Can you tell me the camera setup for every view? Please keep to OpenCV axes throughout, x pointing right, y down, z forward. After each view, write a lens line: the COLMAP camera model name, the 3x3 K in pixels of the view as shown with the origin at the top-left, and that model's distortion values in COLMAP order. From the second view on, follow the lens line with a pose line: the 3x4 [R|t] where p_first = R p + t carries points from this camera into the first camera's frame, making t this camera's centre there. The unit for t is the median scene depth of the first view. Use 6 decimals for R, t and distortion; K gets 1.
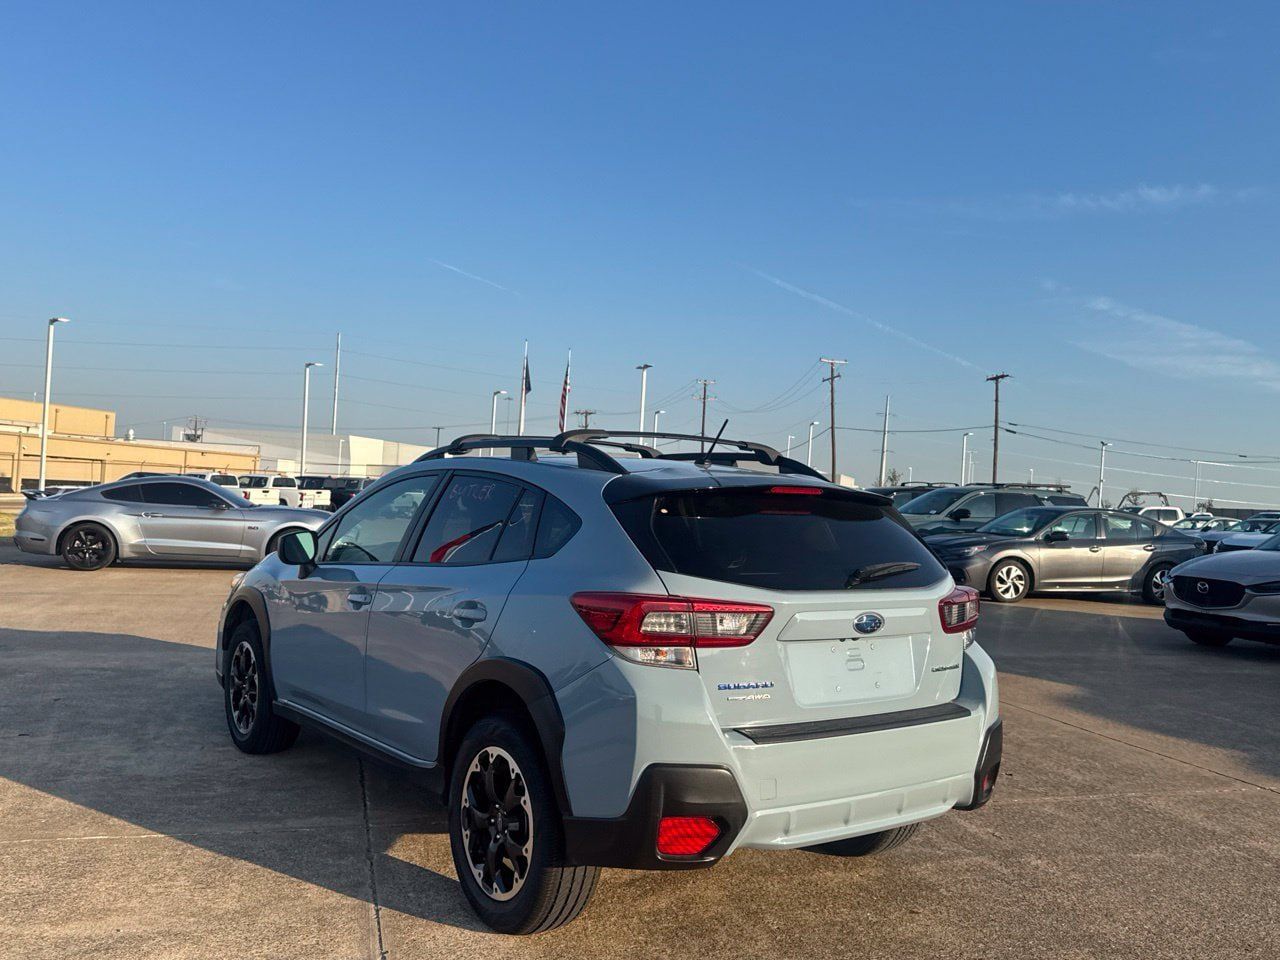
lens RADIAL K [[1085.4, 0, 630.4], [0, 1085.4, 482.7], [0, 0, 1]] dist [0.112889, -0.206674]
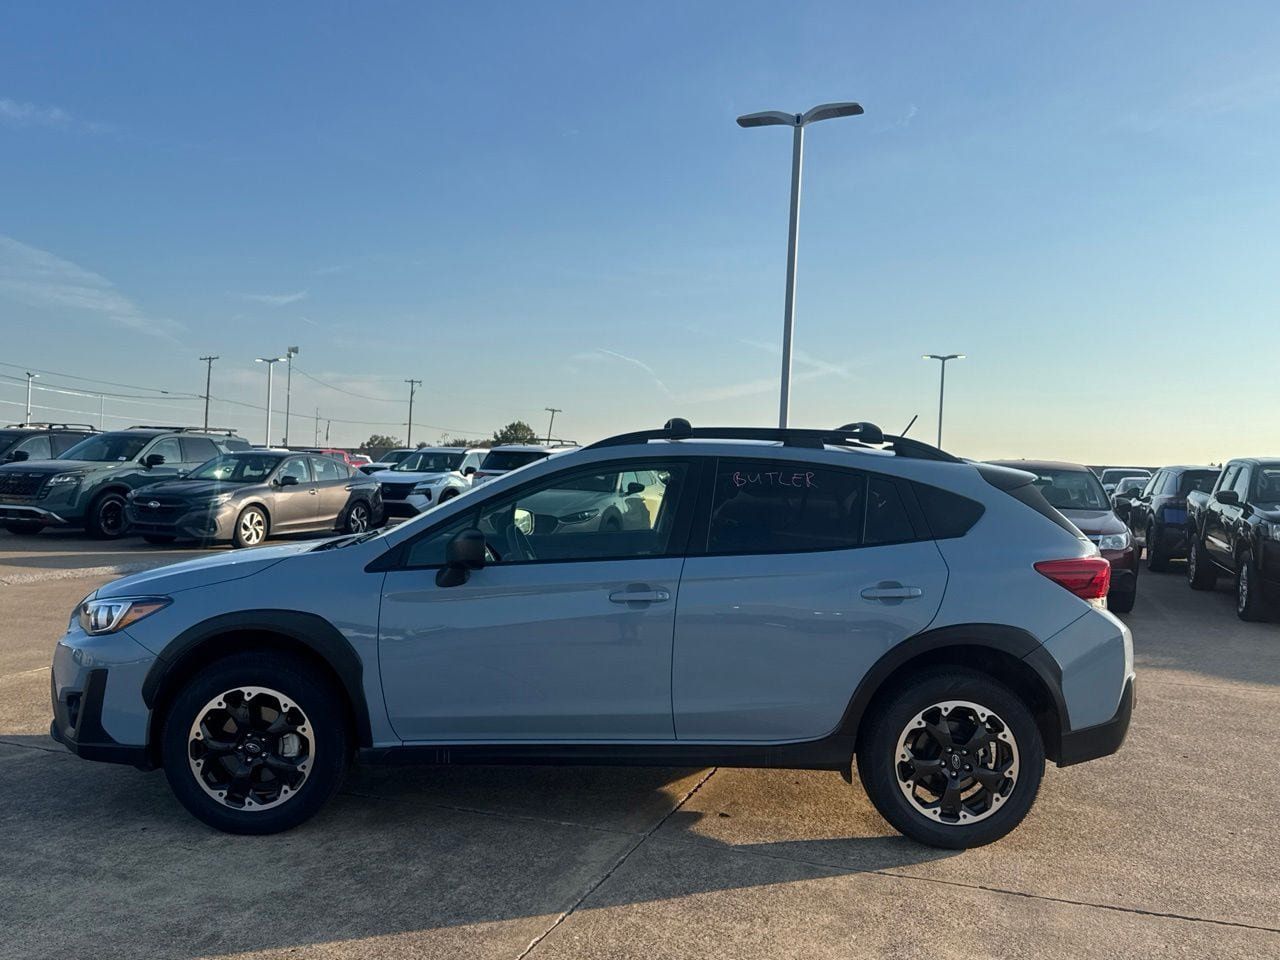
lens RADIAL K [[1085.4, 0, 641.2], [0, 1085.4, 487.6], [0, 0, 1]] dist [0.112889, -0.206674]
pose [[0.572450, -0.040602, 0.818933, -1.066243], [-0.013740, 0.998158, 0.059093, -0.043705], [-0.819824, -0.045080, 0.570838, 0.513538]]
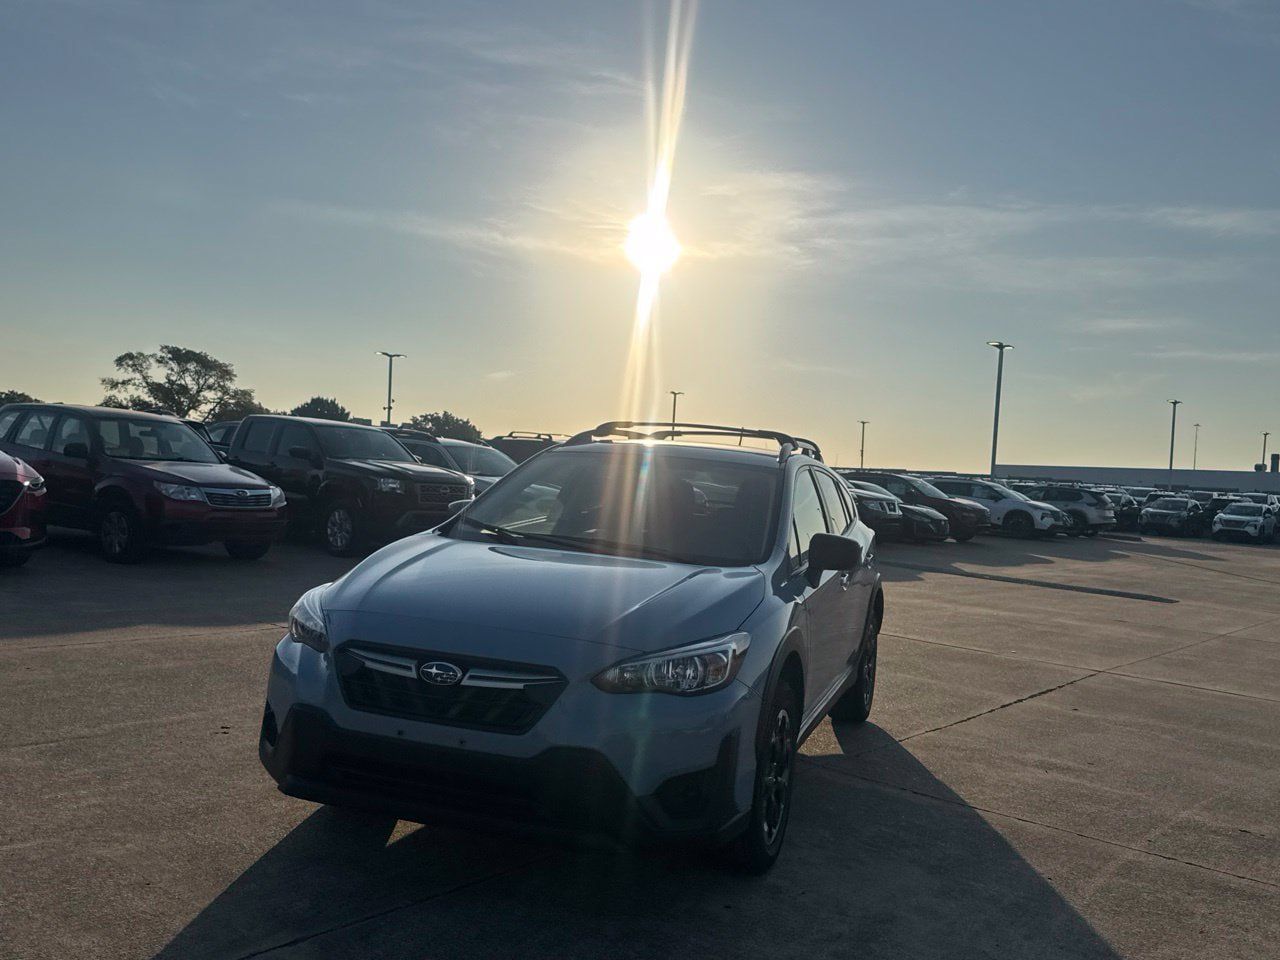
lens RADIAL K [[1085.4, 0, 639.6], [0, 1085.4, 487.0], [0, 0, 1]] dist [0.112889, -0.206674]
pose [[-0.571744, -0.098426, 0.814507, -1.143950], [-0.106686, 0.993268, 0.045139, -0.025291], [-0.813466, -0.061088, -0.578395, 1.996892]]
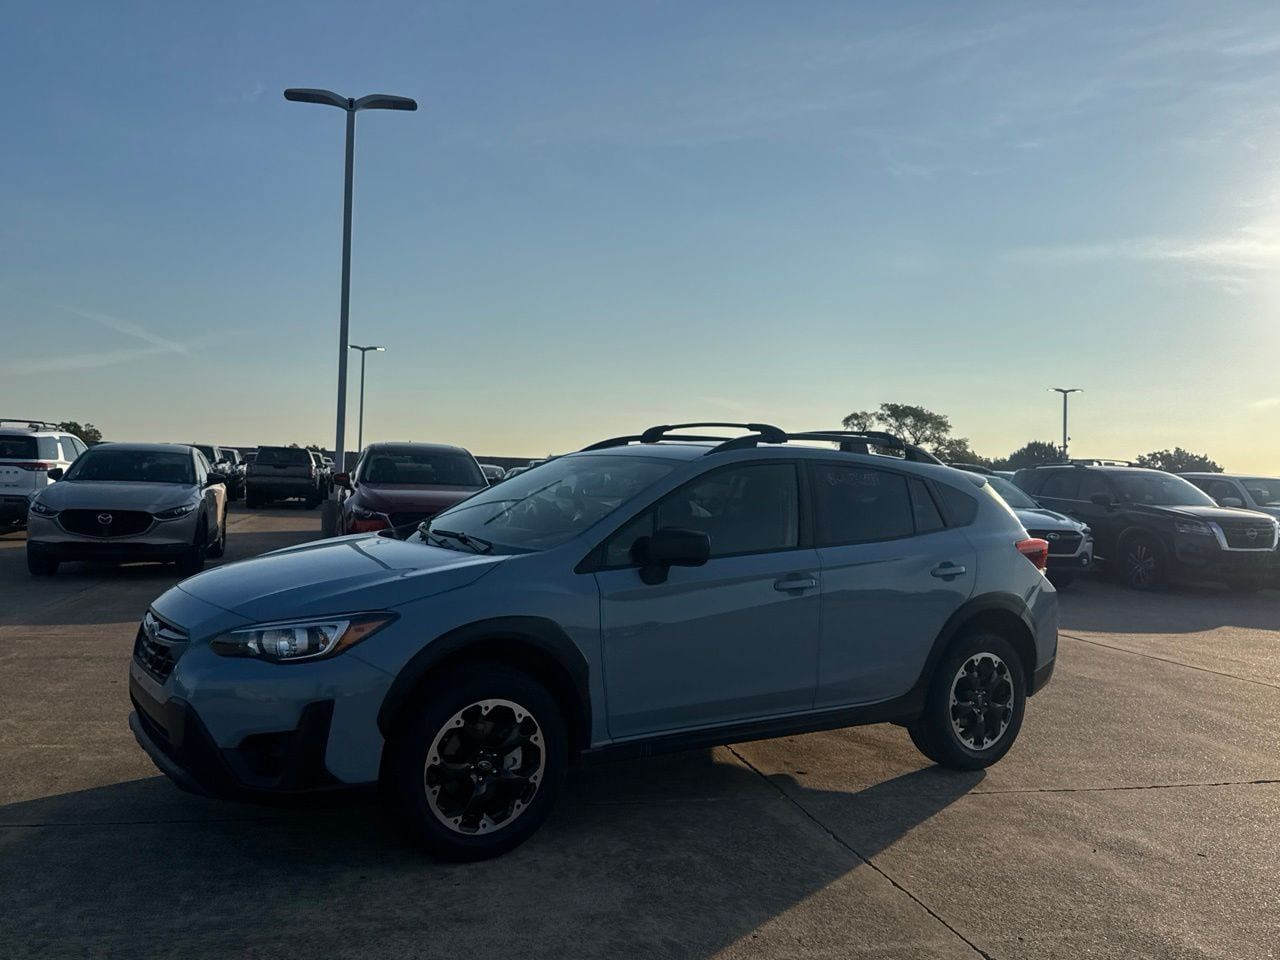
lens RADIAL K [[1085.4, 0, 629.5], [0, 1085.4, 480.1], [0, 0, 1]] dist [0.112889, -0.206674]
pose [[0.043152, -0.044466, 0.998079, -1.371401], [-0.044387, 0.997937, 0.046379, -0.036494], [-0.998082, -0.046303, 0.041089, 1.199462]]
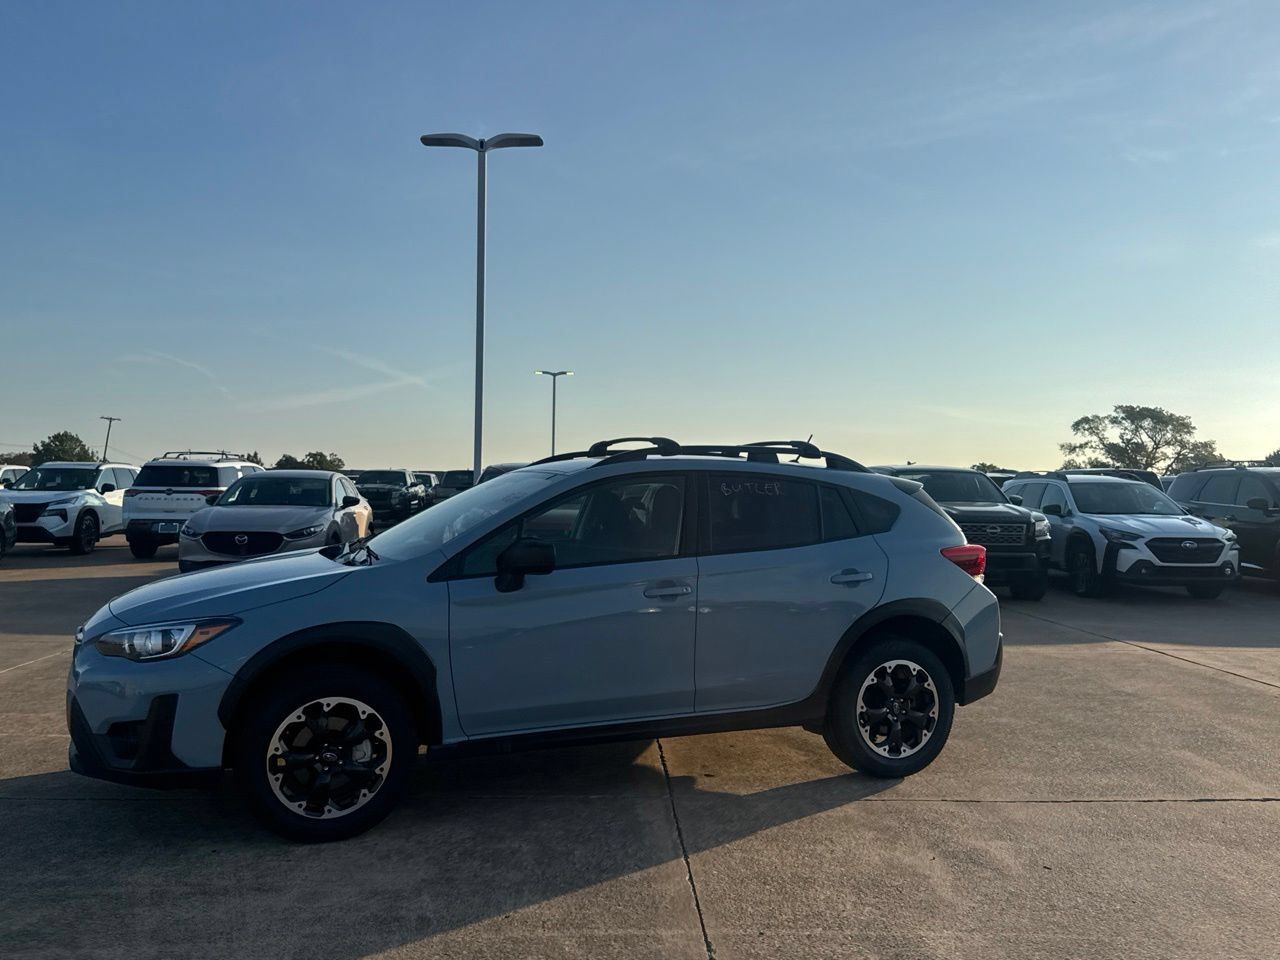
lens RADIAL K [[1085.4, 0, 636.3], [0, 1085.4, 488.3], [0, 0, 1]] dist [0.112889, -0.206674]
pose [[0.232093, -0.040642, 0.971844, -1.382895], [-0.012732, 0.998914, 0.044814, -0.046915], [-0.972610, -0.022775, 0.231323, 0.841613]]
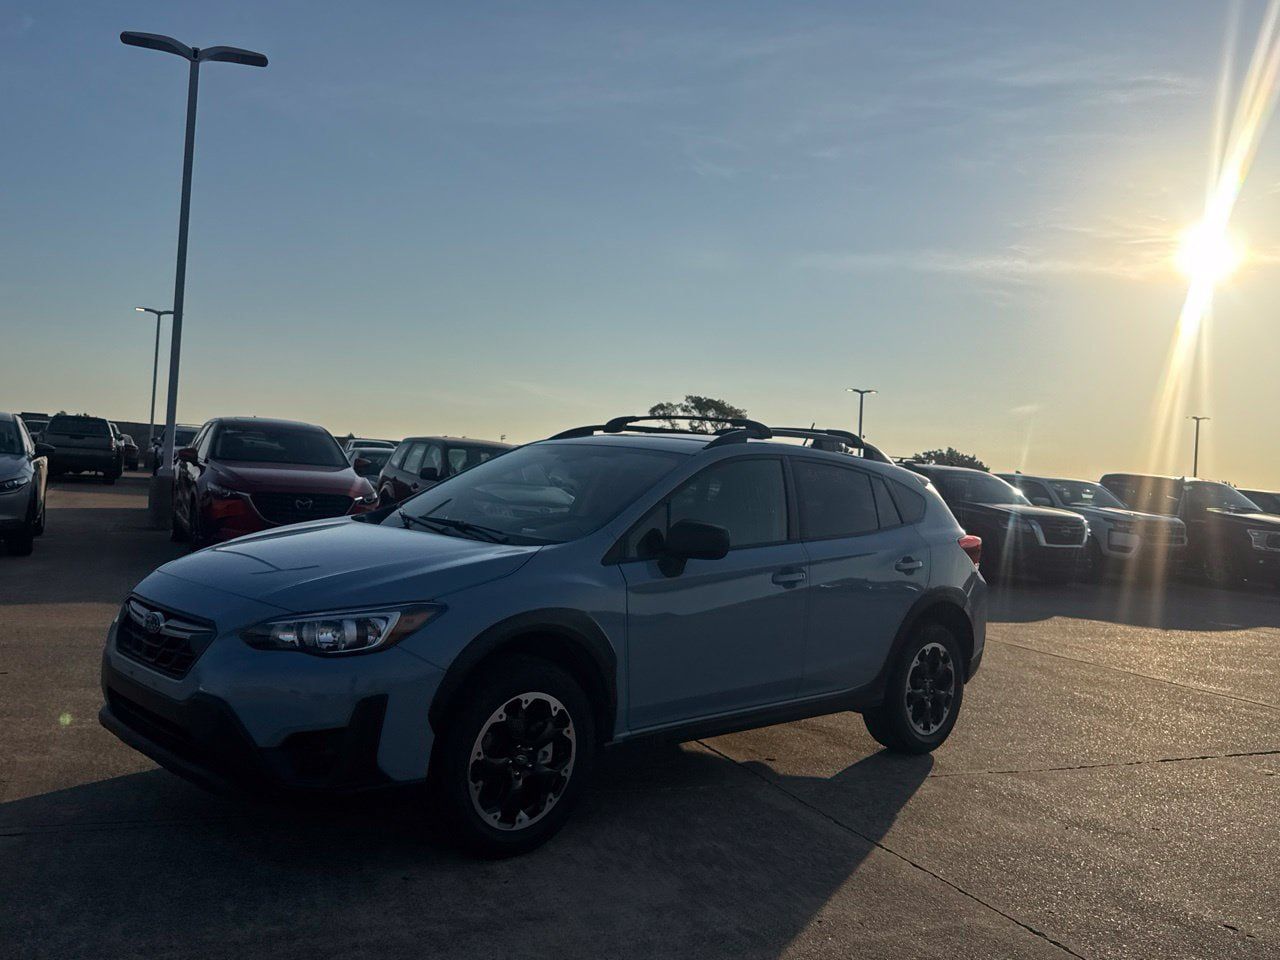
lens RADIAL K [[1085.4, 0, 629.4], [0, 1085.4, 481.0], [0, 0, 1]] dist [0.112889, -0.206674]
pose [[-0.135882, -0.060284, 0.988889, -1.359691], [-0.081936, 0.995411, 0.049422, -0.029917], [-0.987331, -0.074310, -0.140198, 1.403018]]
